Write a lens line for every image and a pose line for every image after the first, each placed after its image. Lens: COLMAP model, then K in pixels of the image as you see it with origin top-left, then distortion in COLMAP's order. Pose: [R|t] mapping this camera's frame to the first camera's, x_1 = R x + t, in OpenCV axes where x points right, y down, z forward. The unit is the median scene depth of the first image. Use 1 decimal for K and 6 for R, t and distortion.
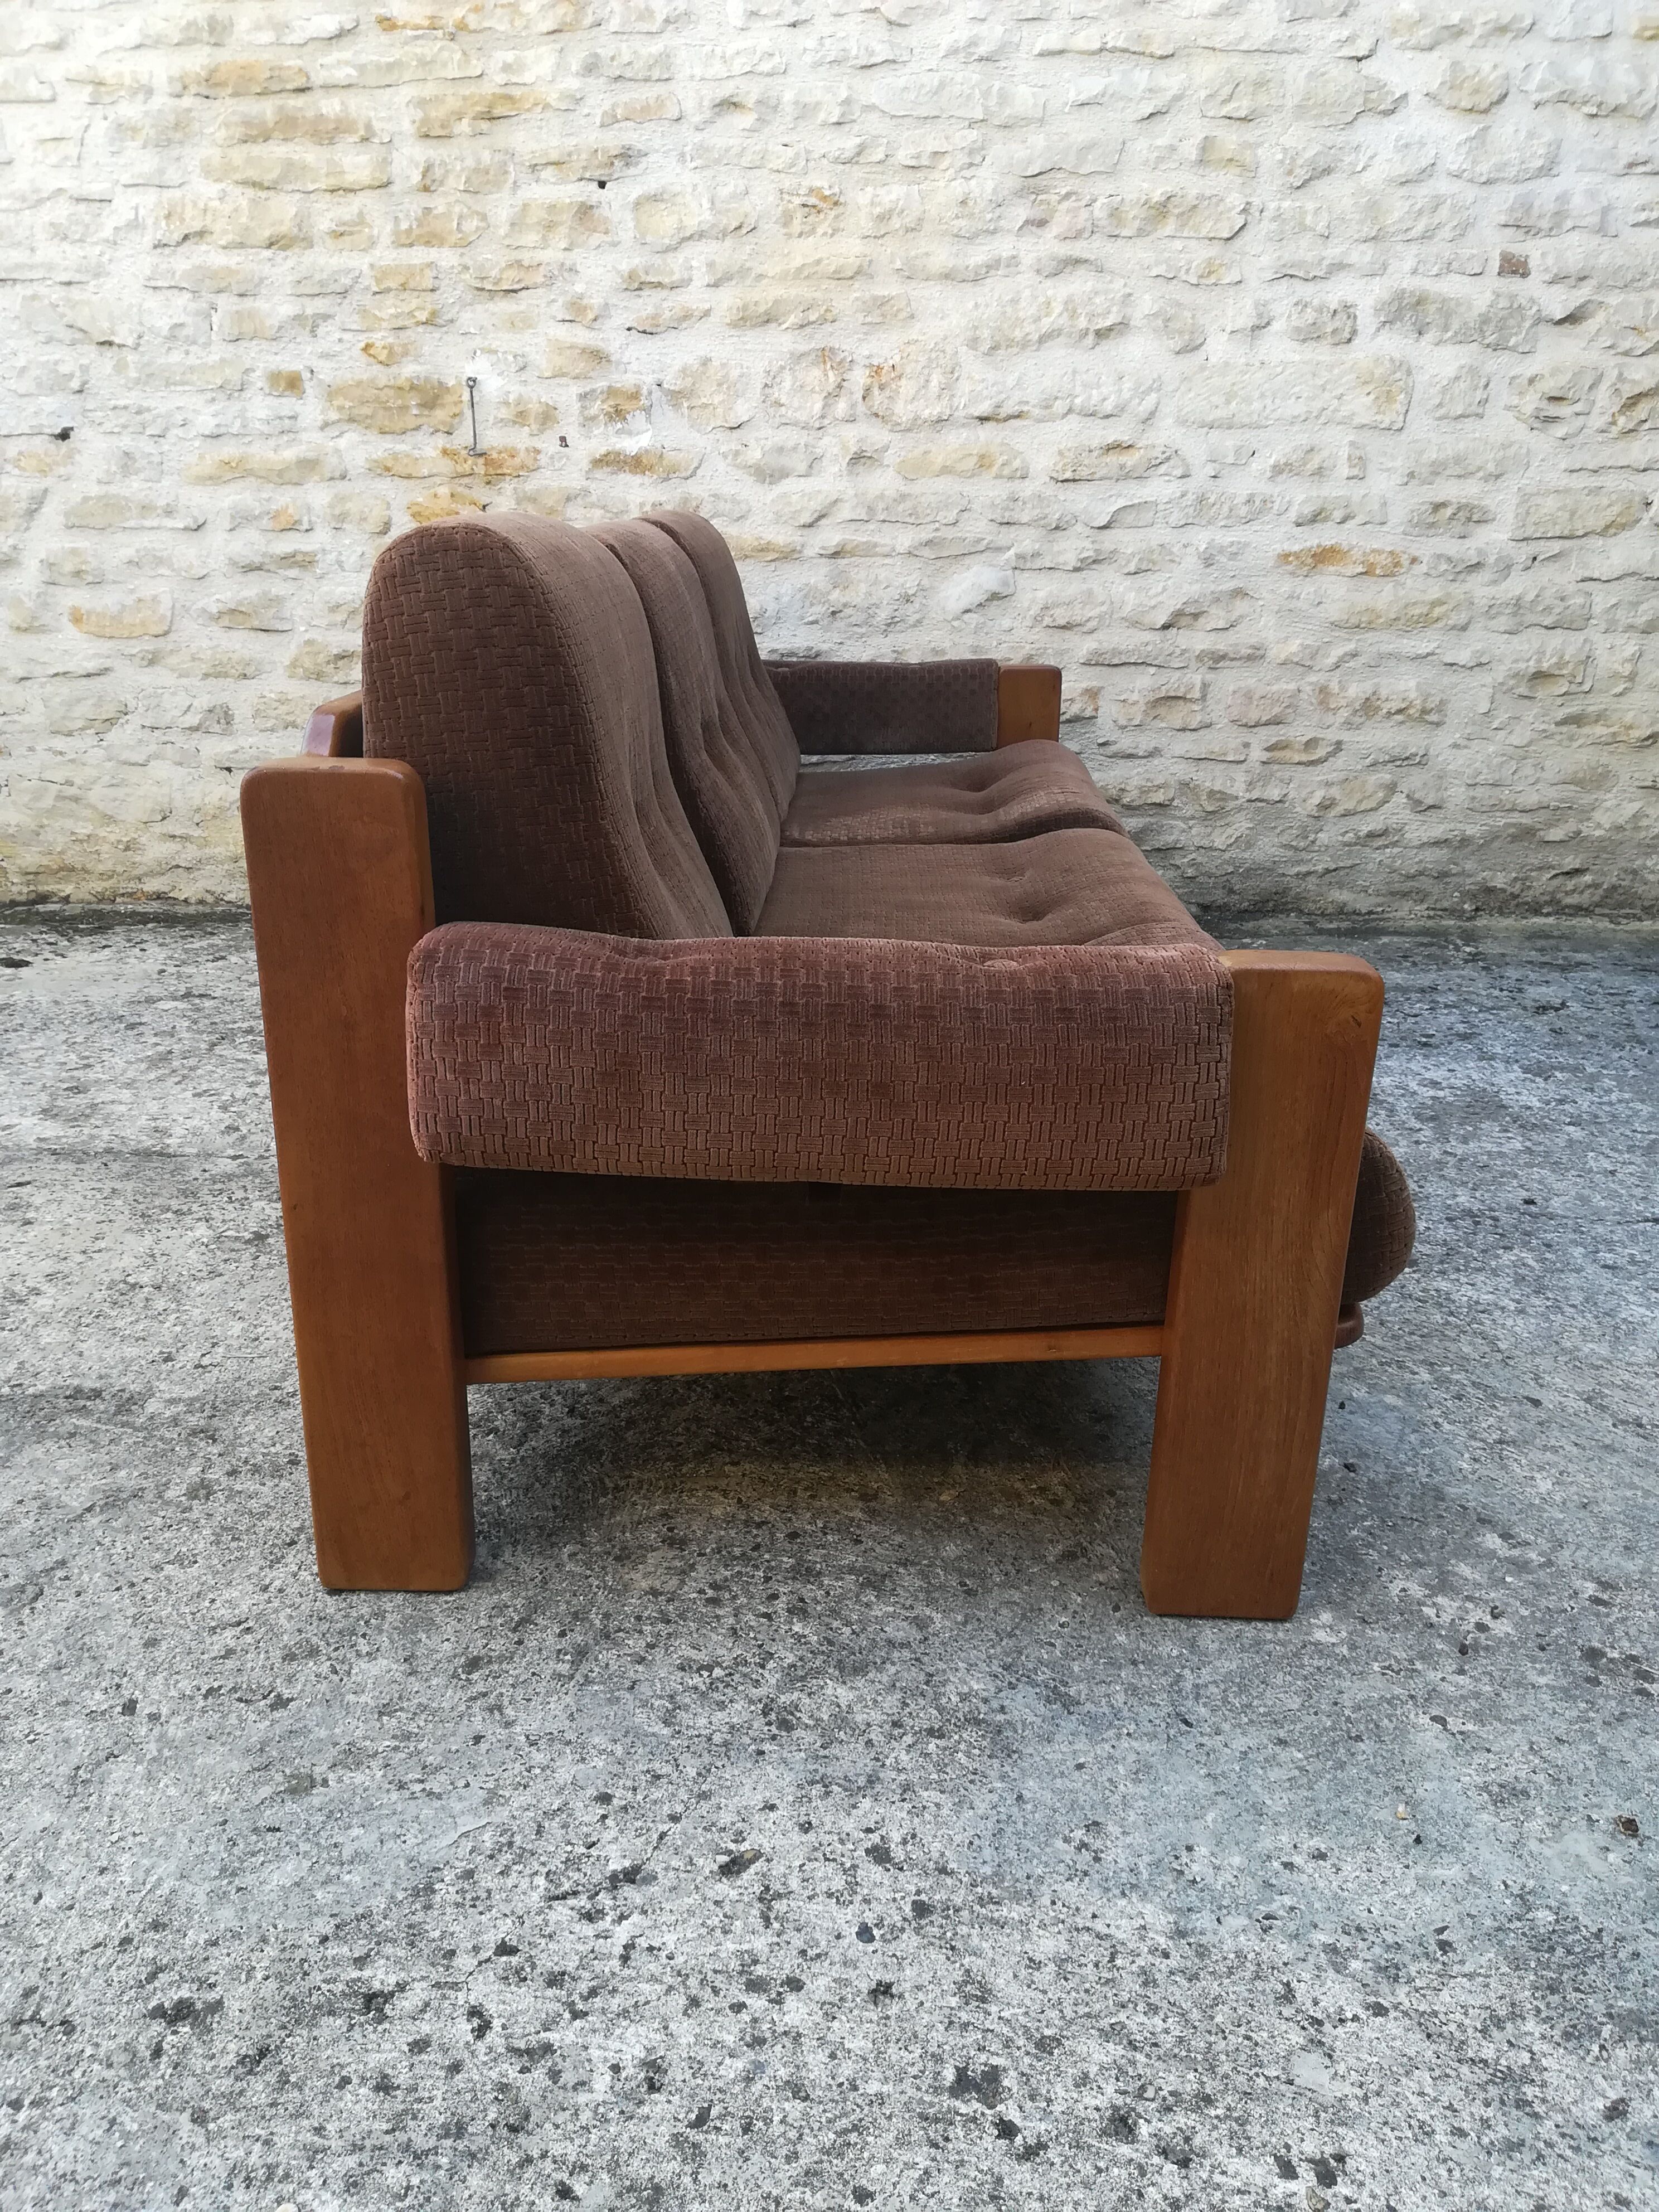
lens RADIAL K [[1742.7, 0, 820.5], [0, 1742.7, 1102.2], [0, 0, 1]] dist [0.051007, -0.076287]
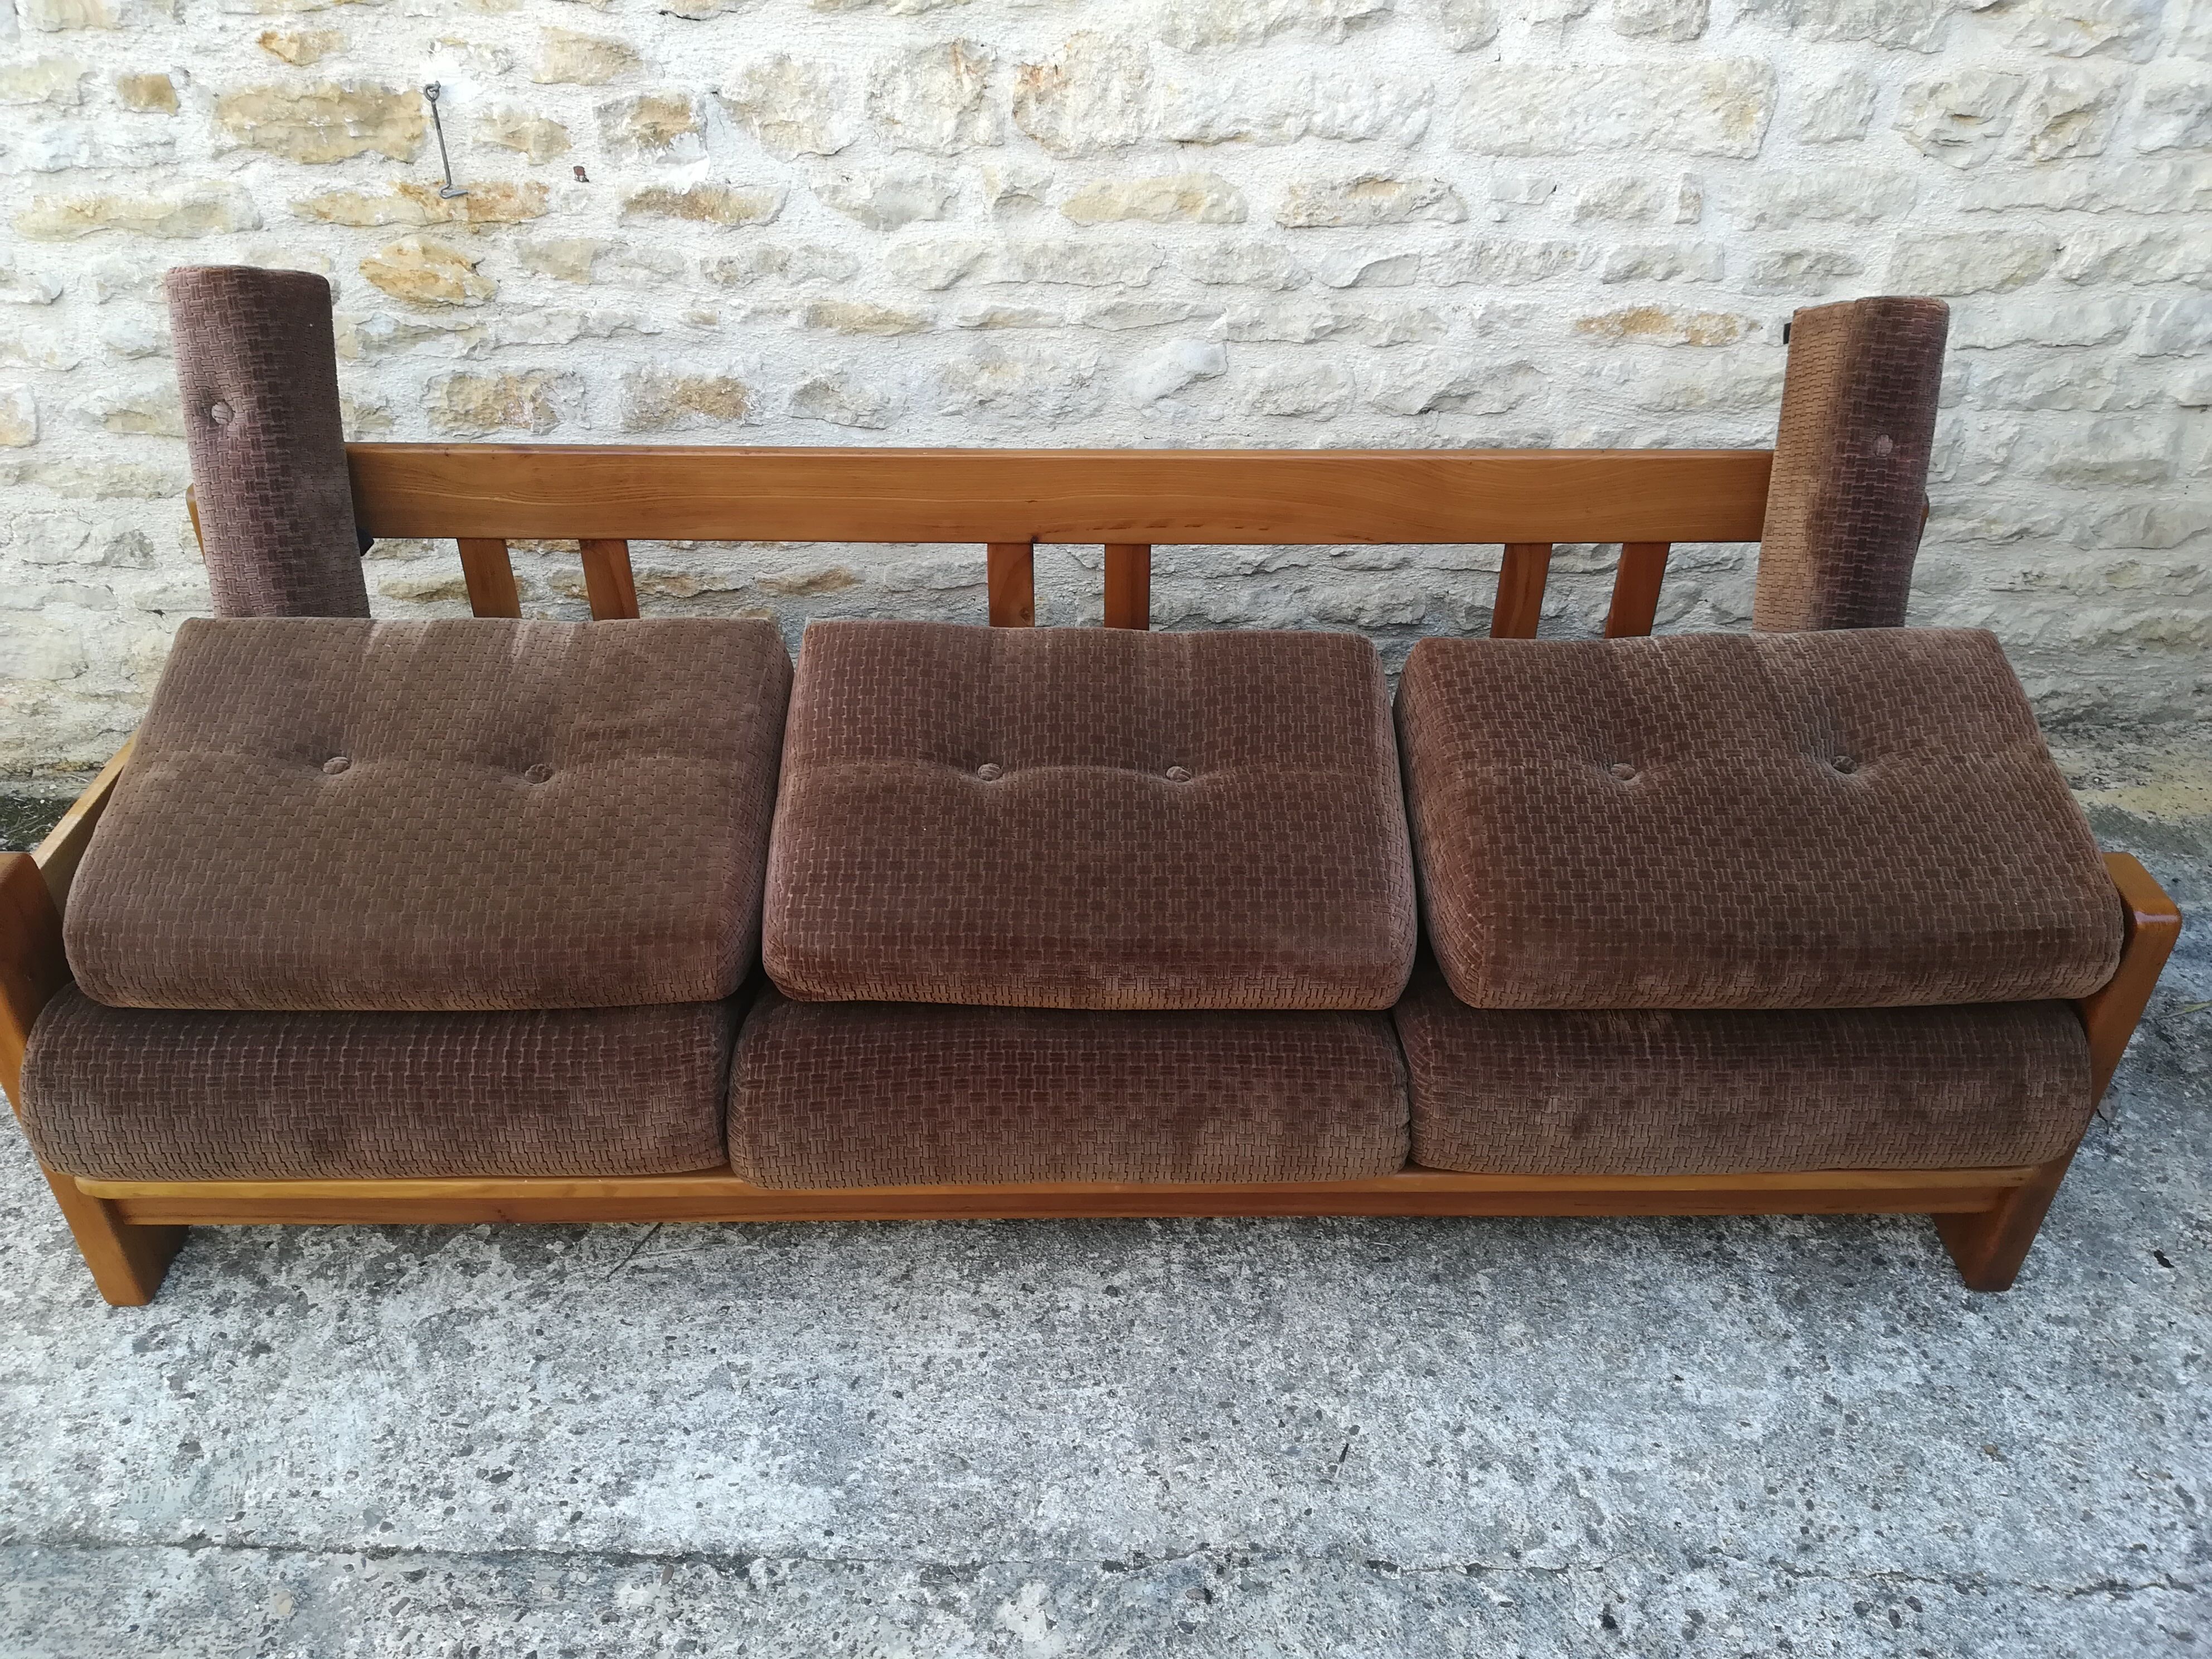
lens RADIAL K [[1731.2, 0, 1115.5], [0, 1731.2, 838.3], [0, 0, 1]] dist [0.049554, -0.072246]
pose [[0.995266, -0.043240, 0.087043, -0.008434], [0.019479, 0.966152, 0.257235, -0.304861], [-0.095219, -0.254322, 0.962421, 0.259932]]
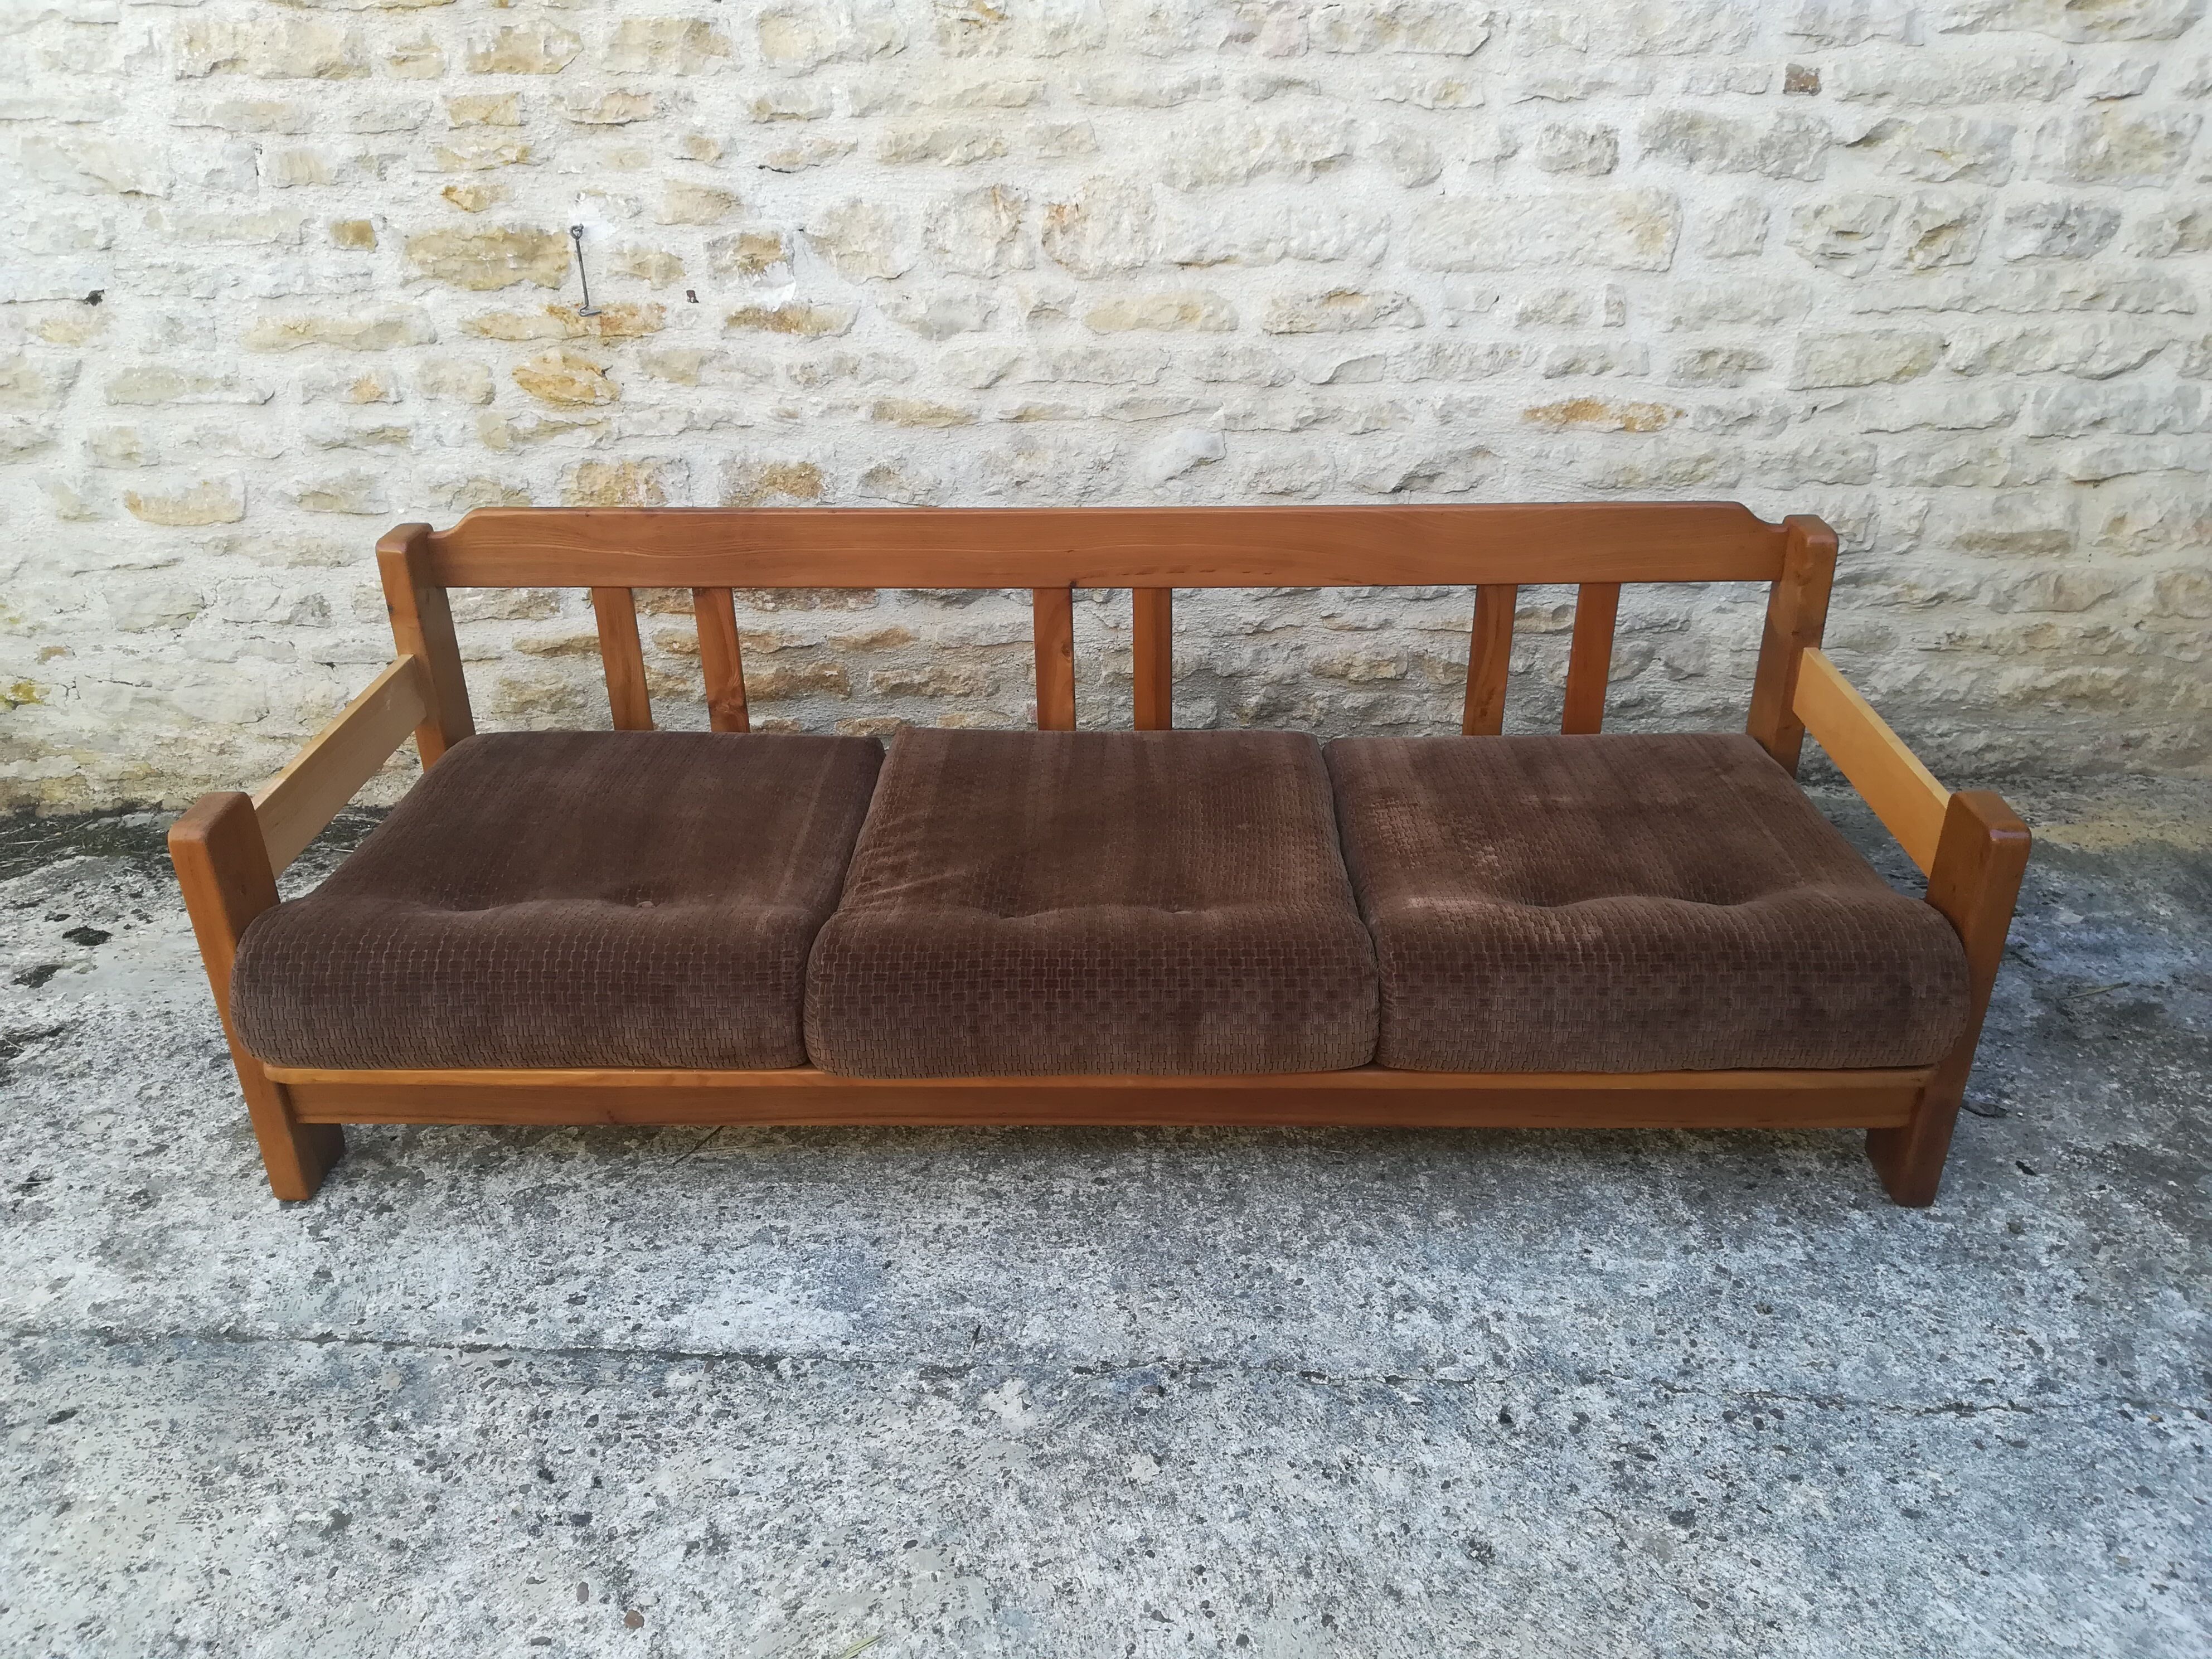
lens RADIAL K [[1737.7, 0, 1116.1], [0, 1737.7, 834.4], [0, 0, 1]] dist [0.055807, -0.082855]
pose [[0.998989, -0.030259, 0.033246, 0.023213], [0.025802, 0.991547, 0.127160, -0.226781], [-0.036813, -0.126174, 0.991325, 0.122492]]
